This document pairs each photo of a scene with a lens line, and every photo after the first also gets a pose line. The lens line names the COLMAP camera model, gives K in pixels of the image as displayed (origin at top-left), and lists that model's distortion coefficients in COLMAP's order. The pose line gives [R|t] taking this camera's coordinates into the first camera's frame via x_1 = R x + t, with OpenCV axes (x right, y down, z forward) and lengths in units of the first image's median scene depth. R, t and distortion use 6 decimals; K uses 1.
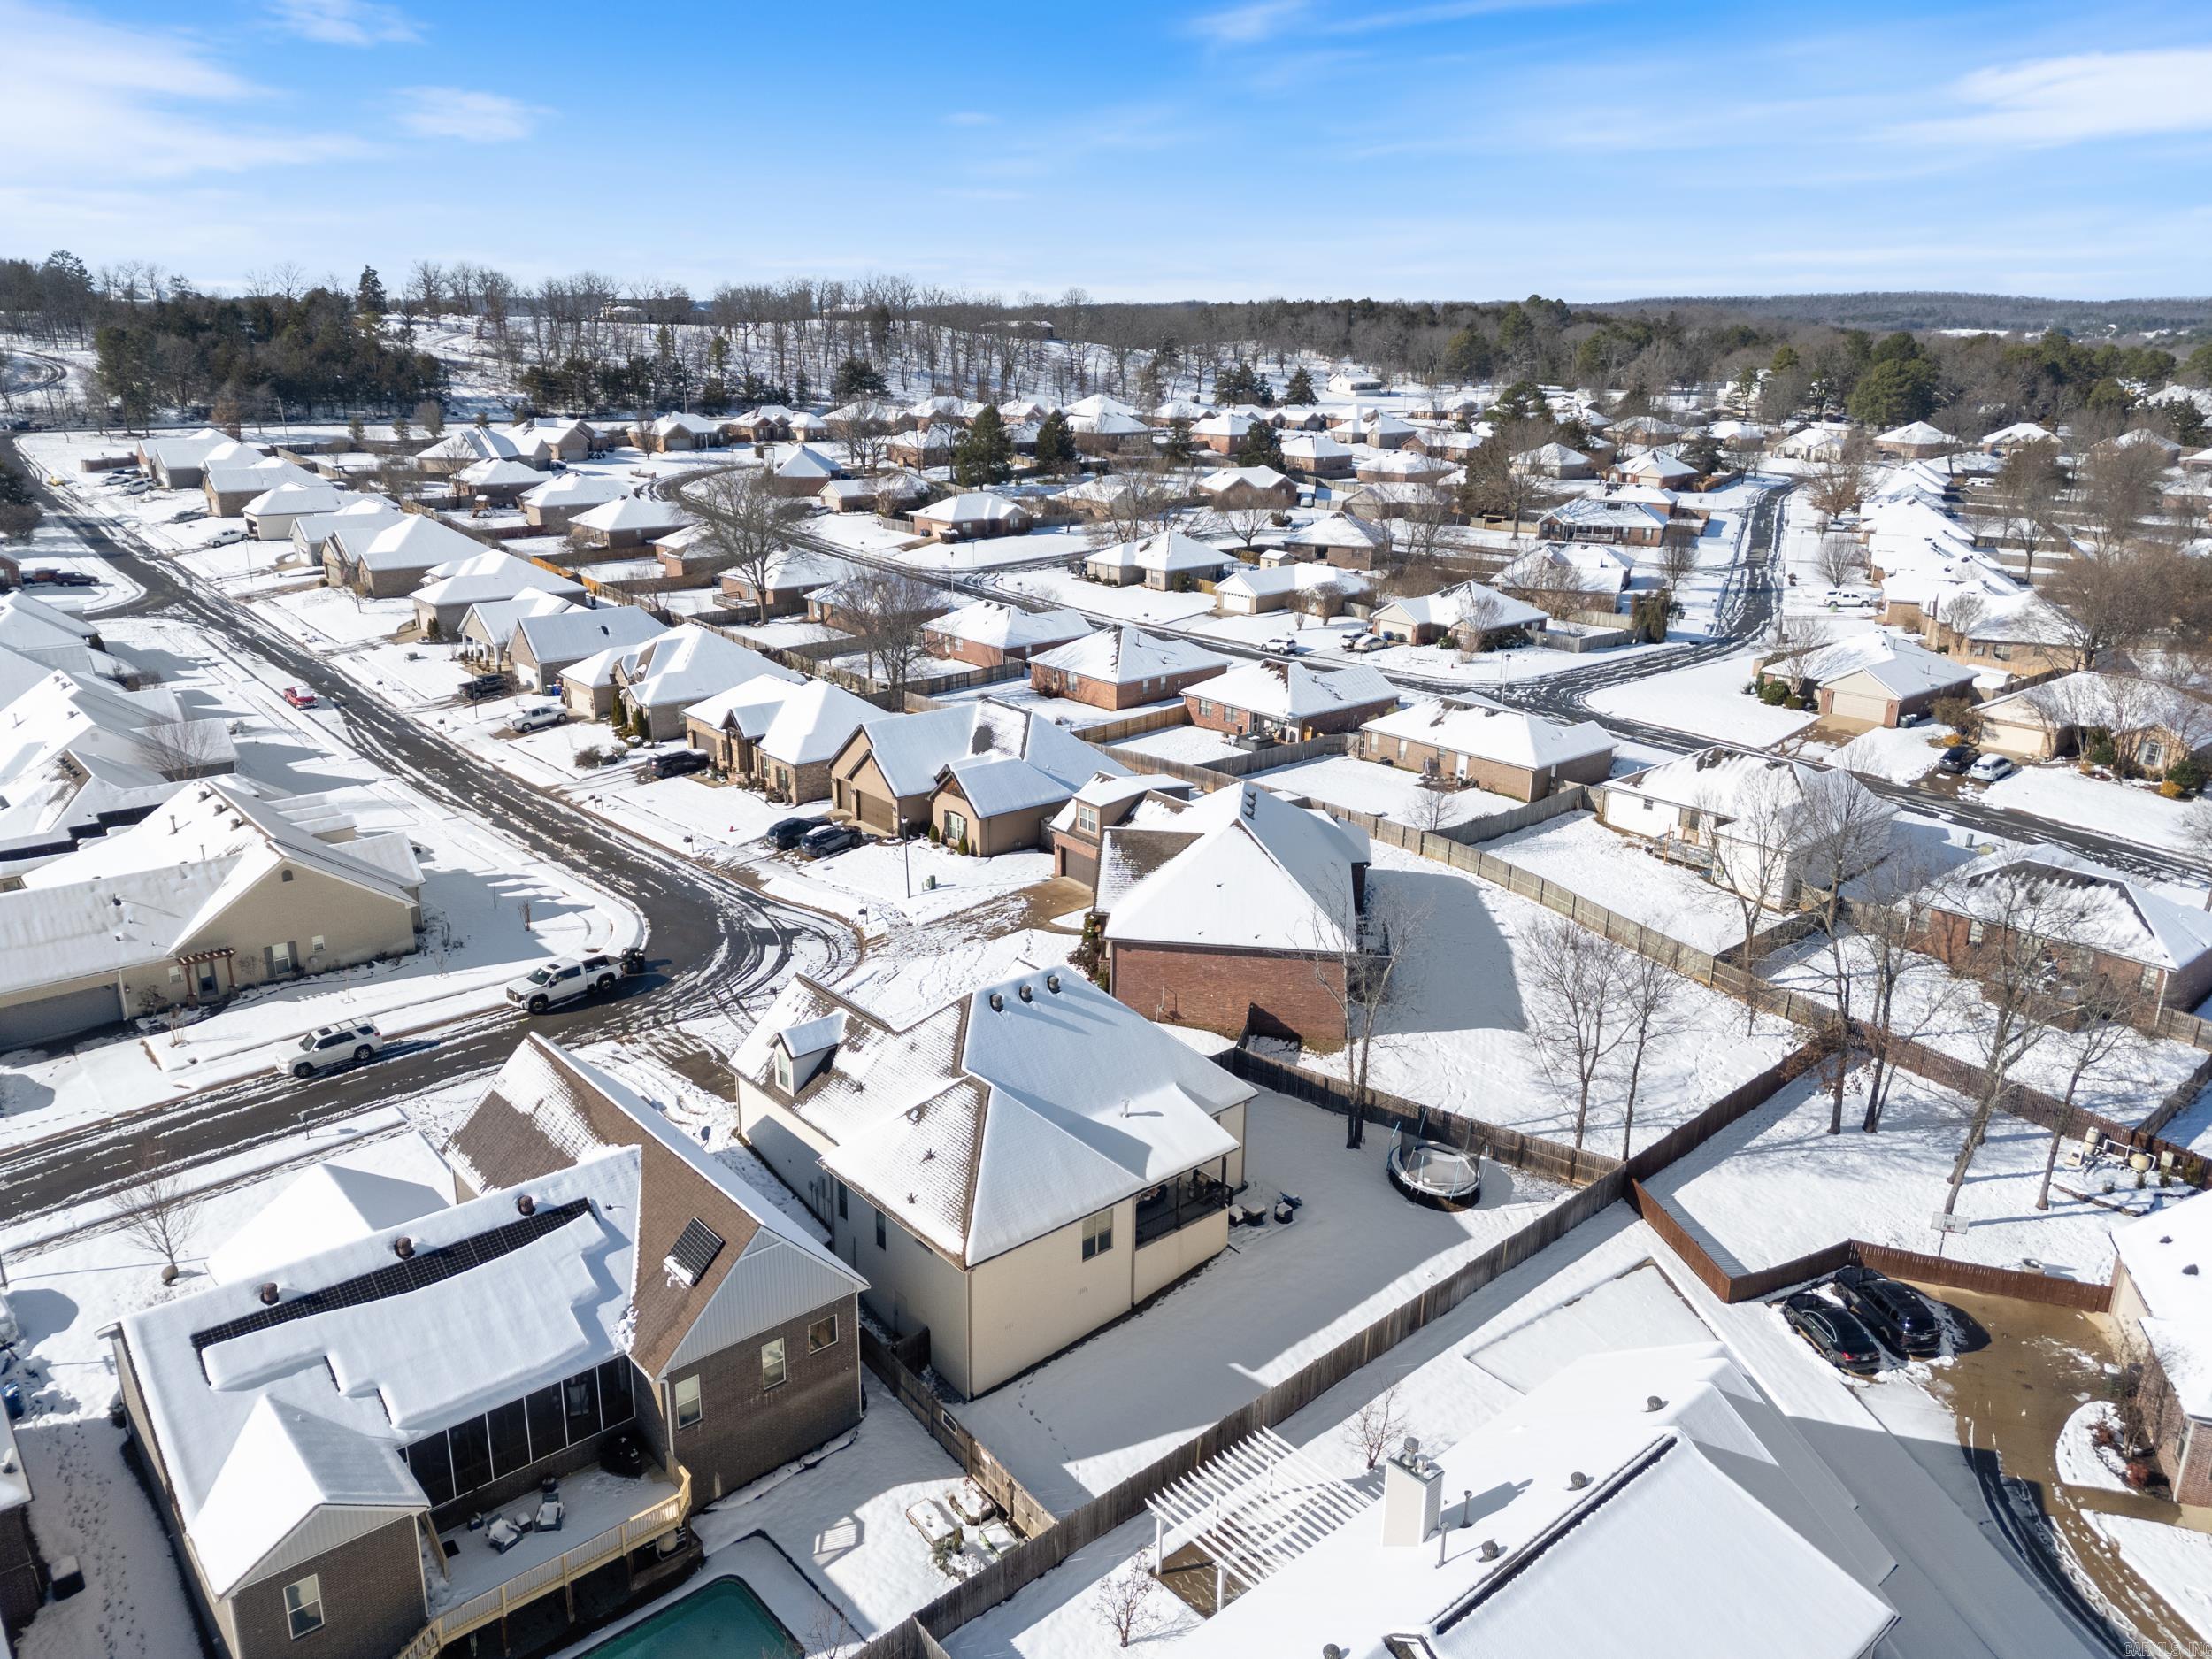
lens RADIAL K [[1619.5, 0, 1106.7], [0, 1619.5, 839.3], [0, 0, 1]] dist [0.081064, -0.068749]
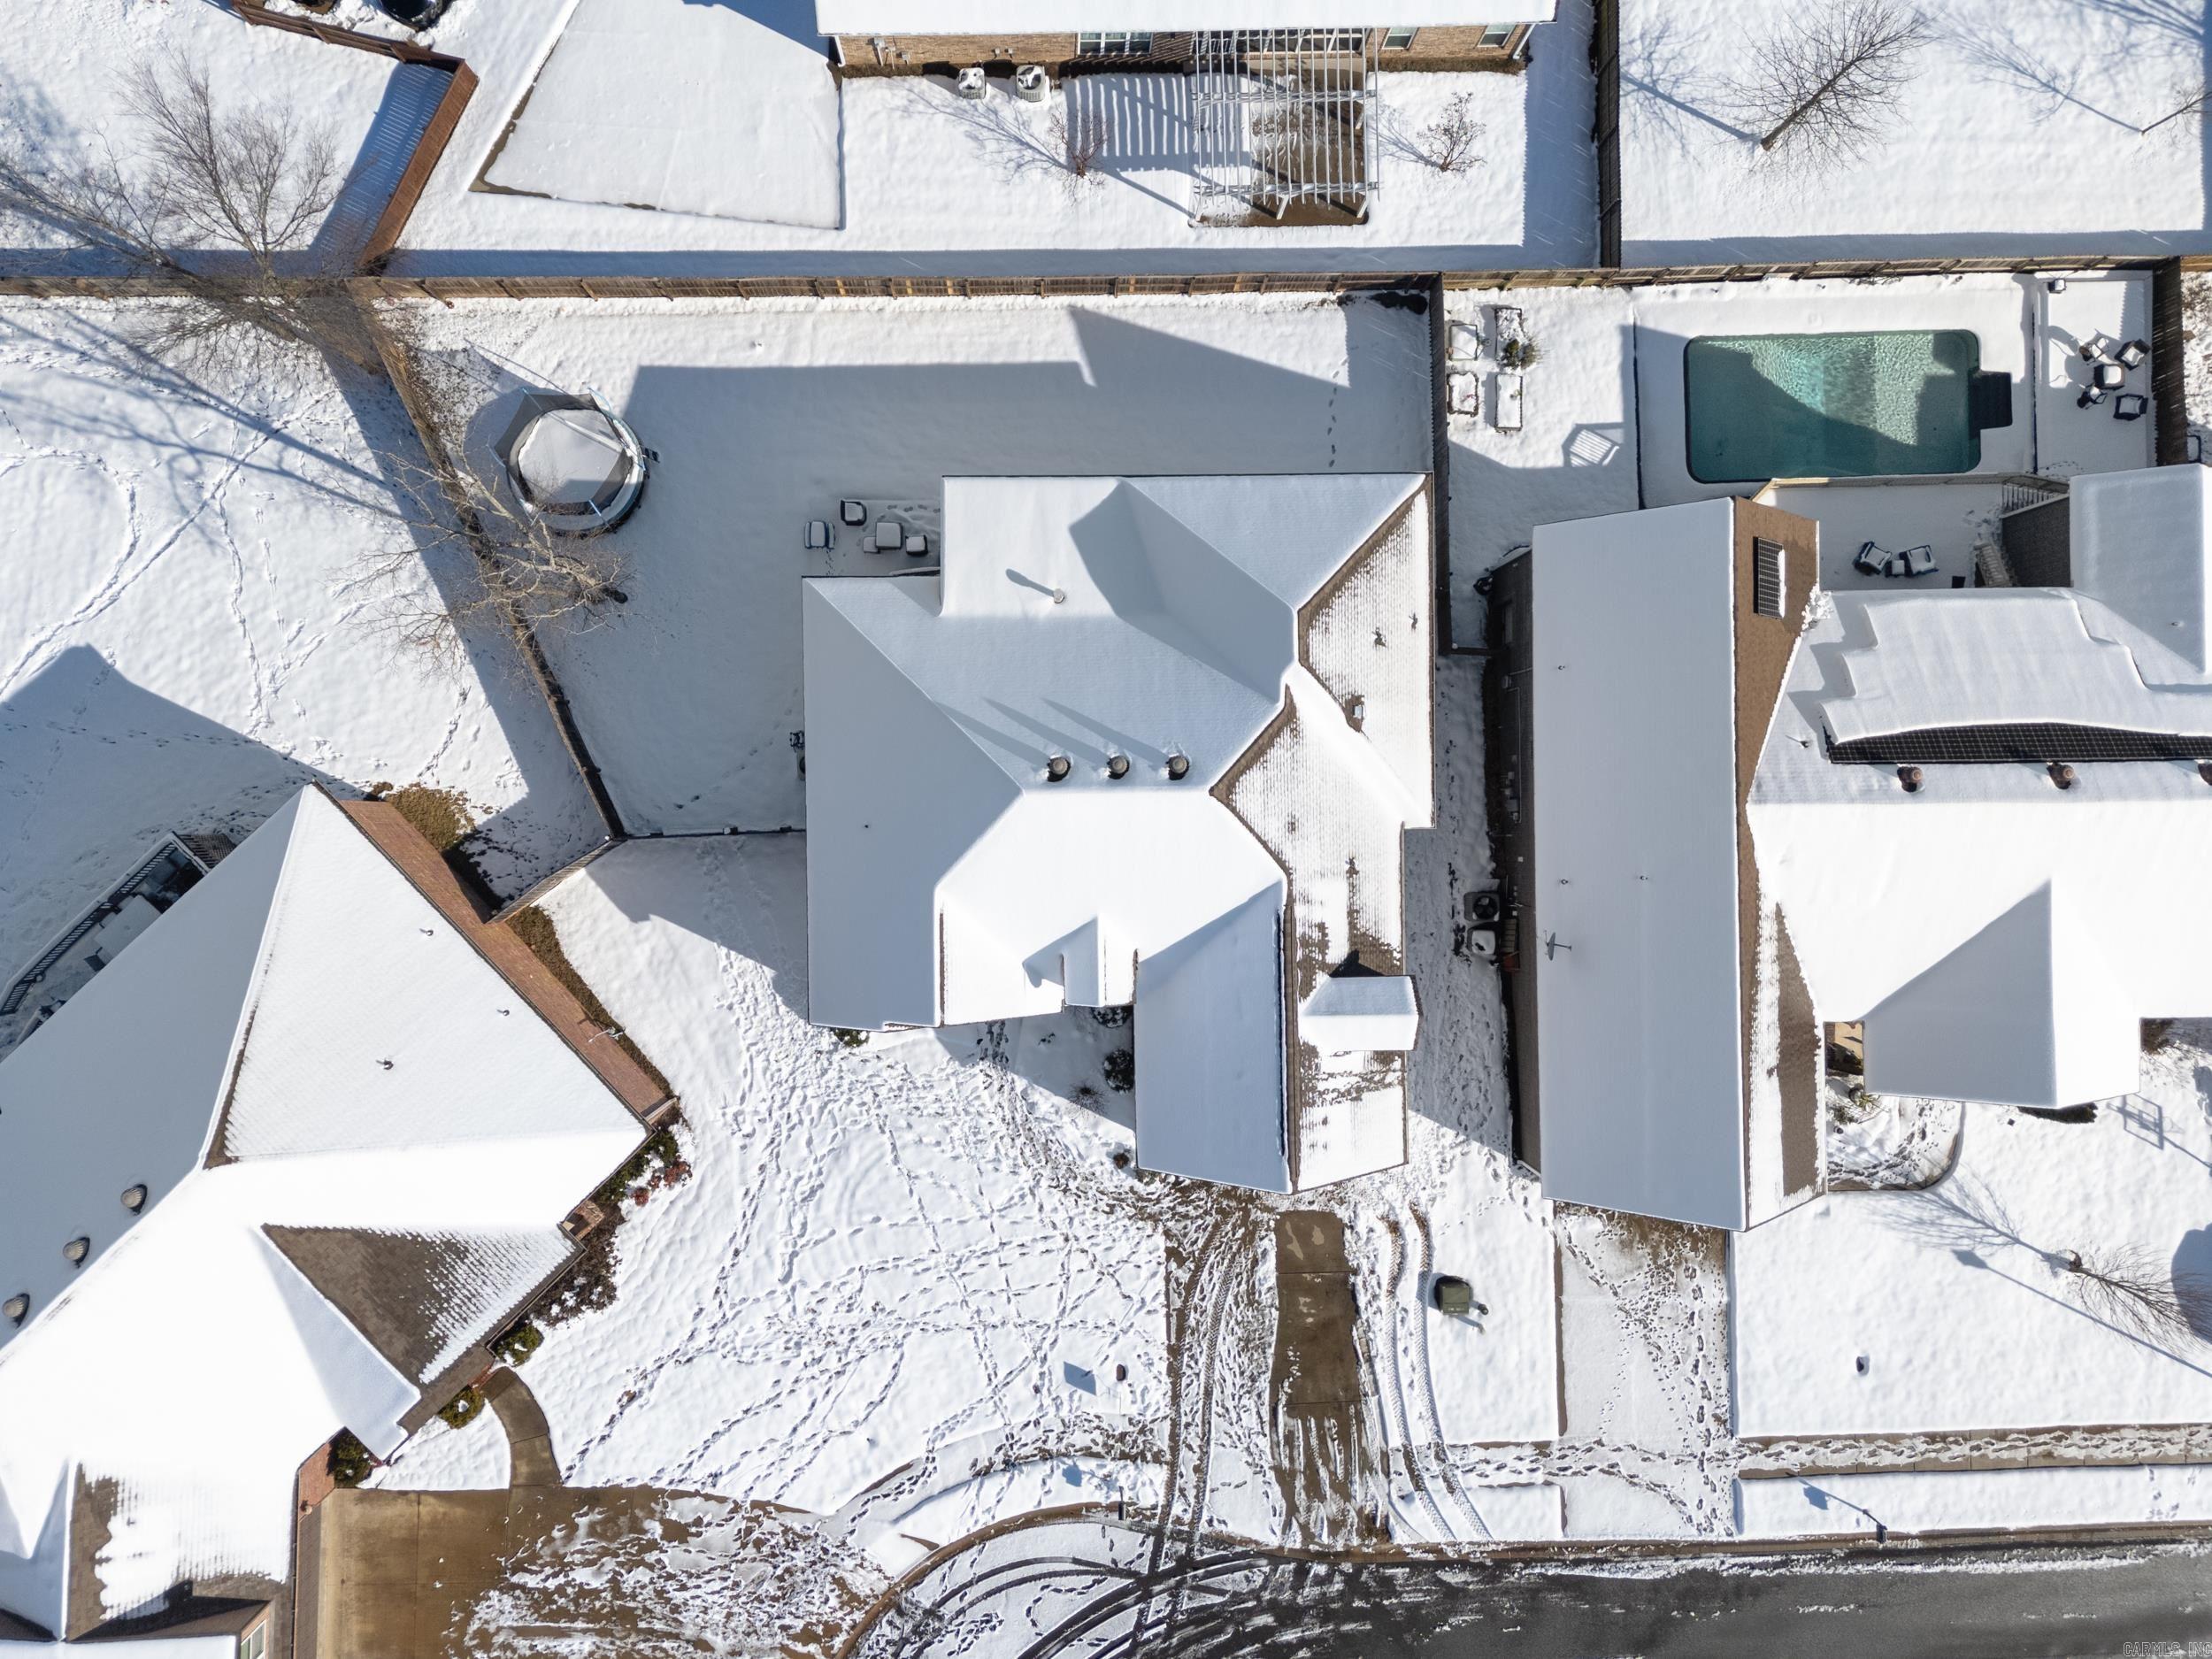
lens RADIAL K [[1619.5, 0, 1097.7], [0, 1619.5, 825.6], [0, 0, 1]] dist [0.081064, -0.068749]
pose [[-0.767767, -0.639645, -0.037260, -0.025344], [0.159319, -0.246910, 0.955852, -0.342194], [-0.620606, 0.727935, 0.291476, 0.596999]]
